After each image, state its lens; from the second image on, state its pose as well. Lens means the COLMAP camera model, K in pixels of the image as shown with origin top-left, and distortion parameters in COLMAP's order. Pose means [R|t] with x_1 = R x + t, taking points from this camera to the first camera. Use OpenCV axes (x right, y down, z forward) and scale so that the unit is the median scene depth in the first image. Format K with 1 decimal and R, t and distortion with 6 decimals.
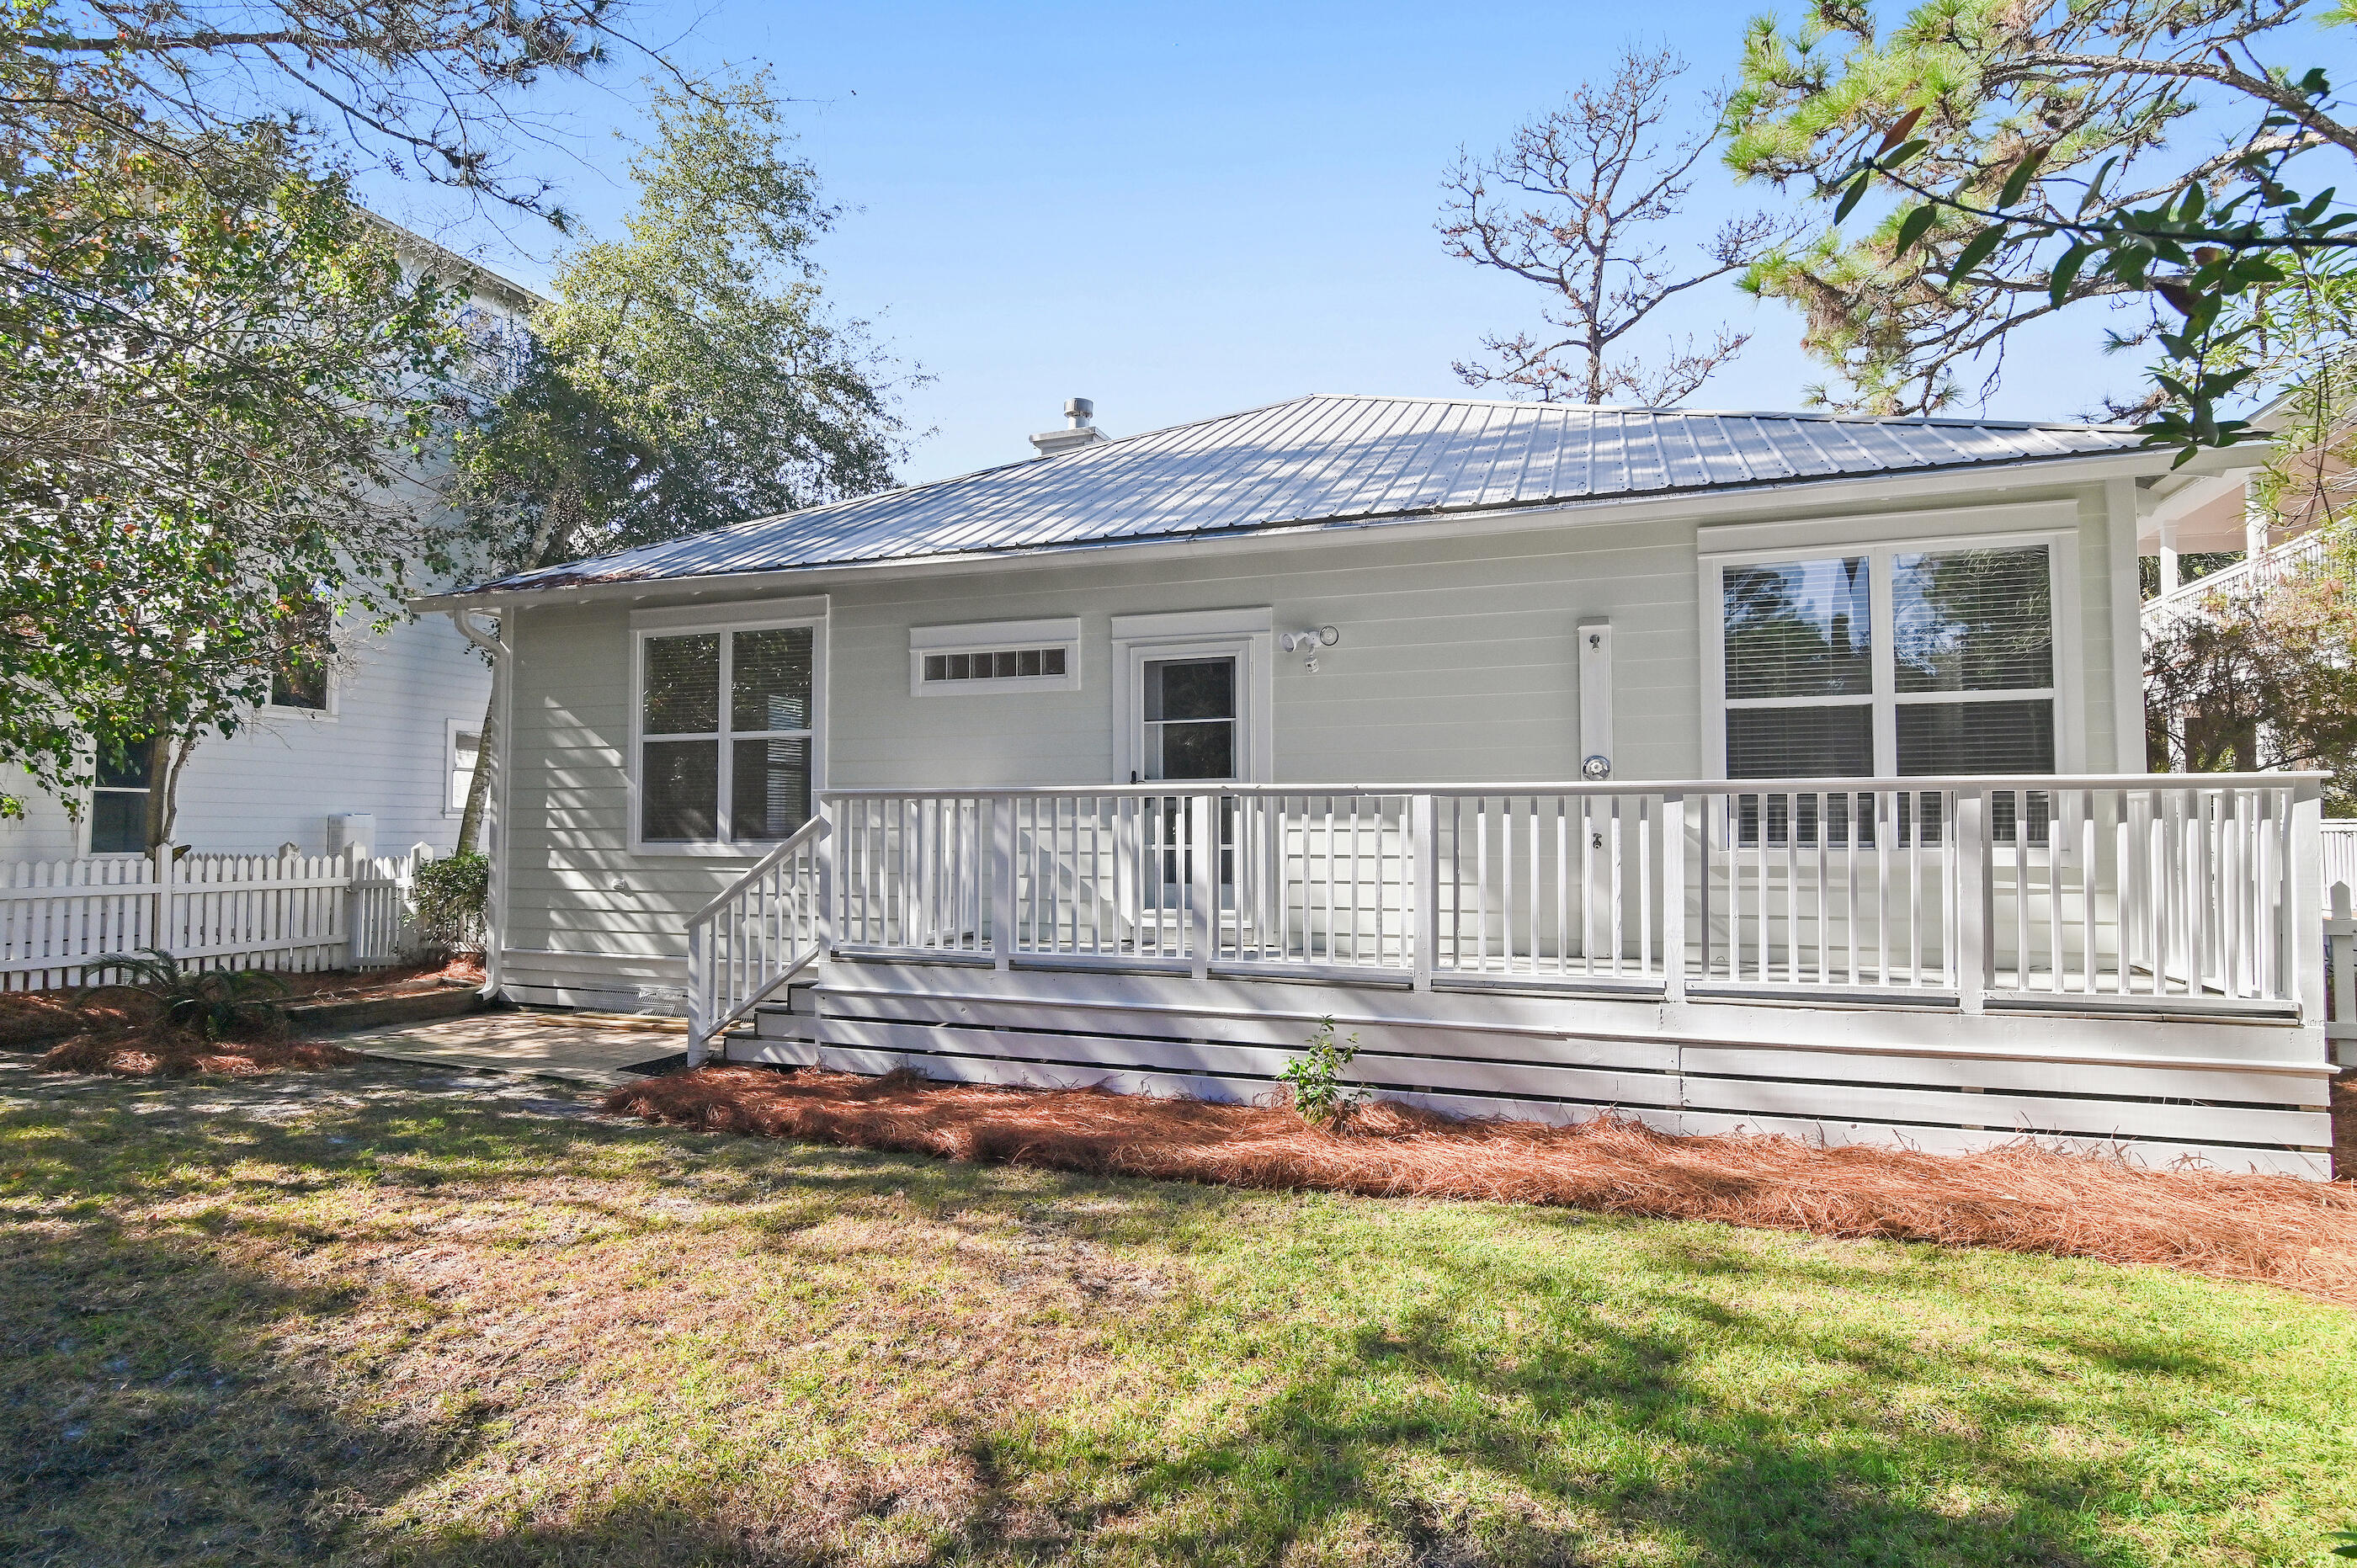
lens RADIAL K [[1153.7, 0, 1125.6], [0, 1153.7, 821.2], [0, 0, 1]] dist [0.017170, 0.000899]
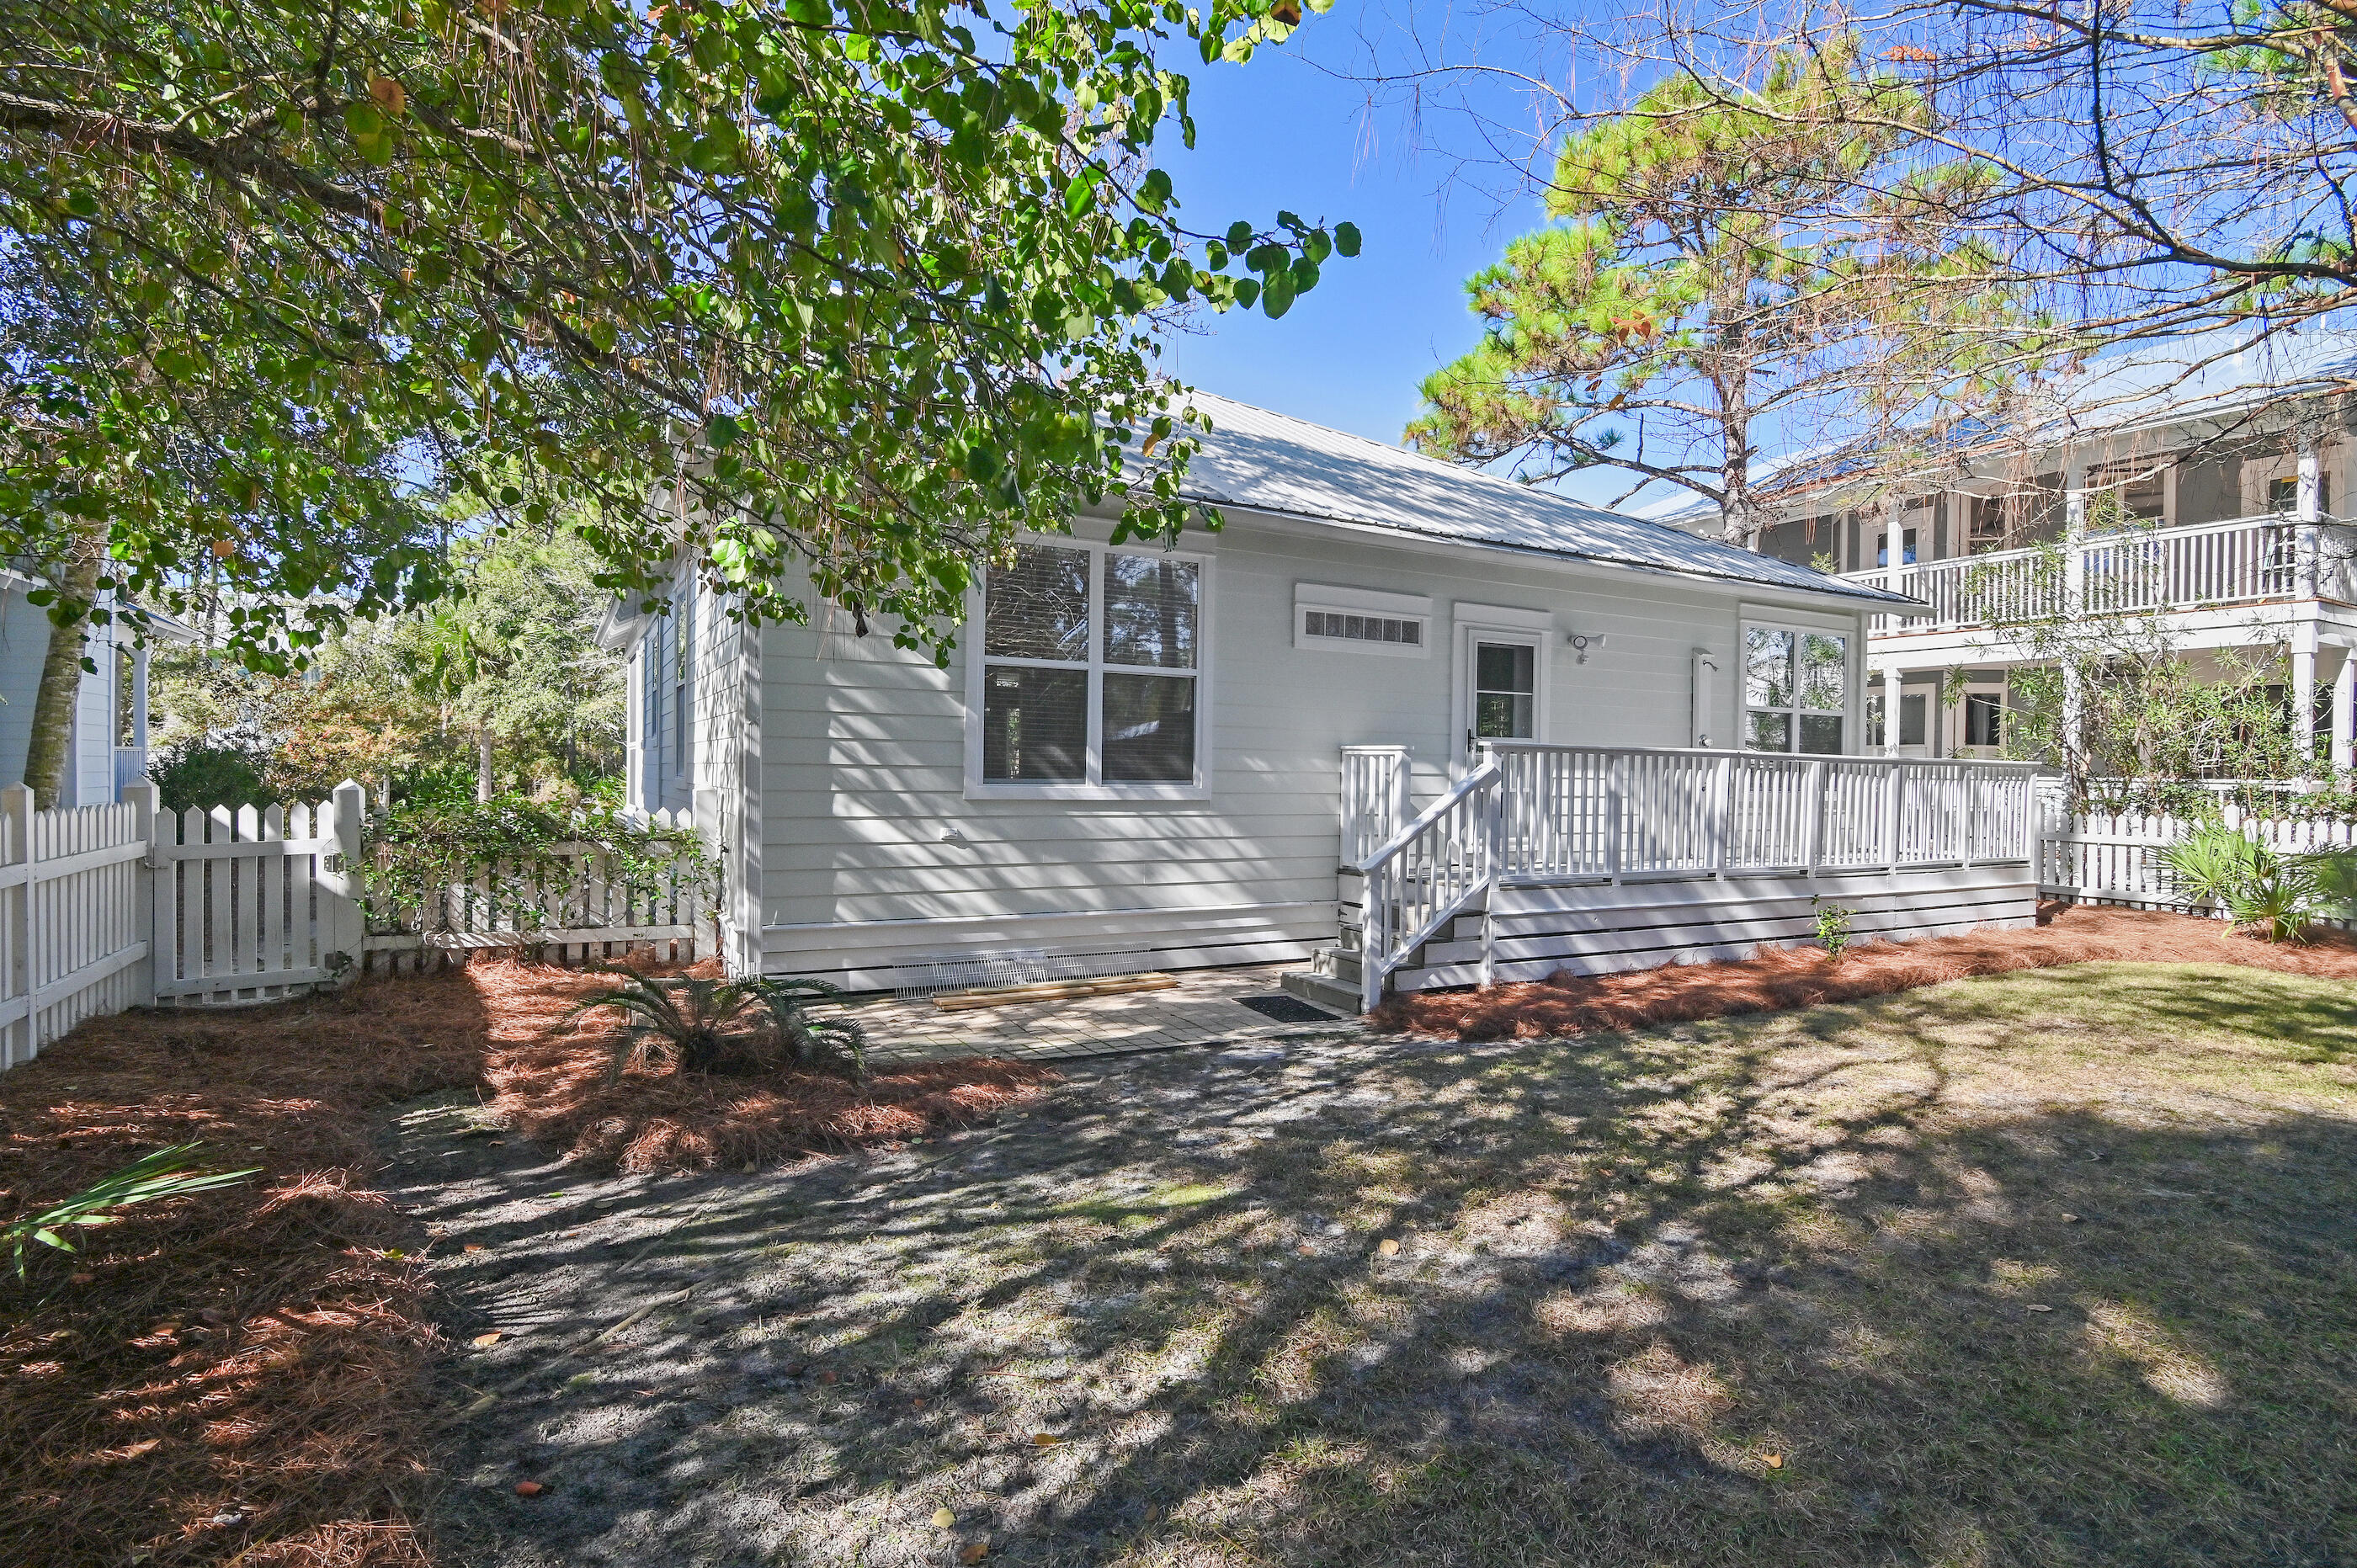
lens RADIAL K [[1153.7, 0, 1172.7], [0, 1153.7, 787.6], [0, 0, 1]] dist [0.017170, 0.000899]
pose [[0.669149, -0.000753, 0.743128, -1.002815], [-0.021680, 0.999554, 0.020534, 0.001437], [-0.742812, -0.029851, 0.668835, 0.353412]]
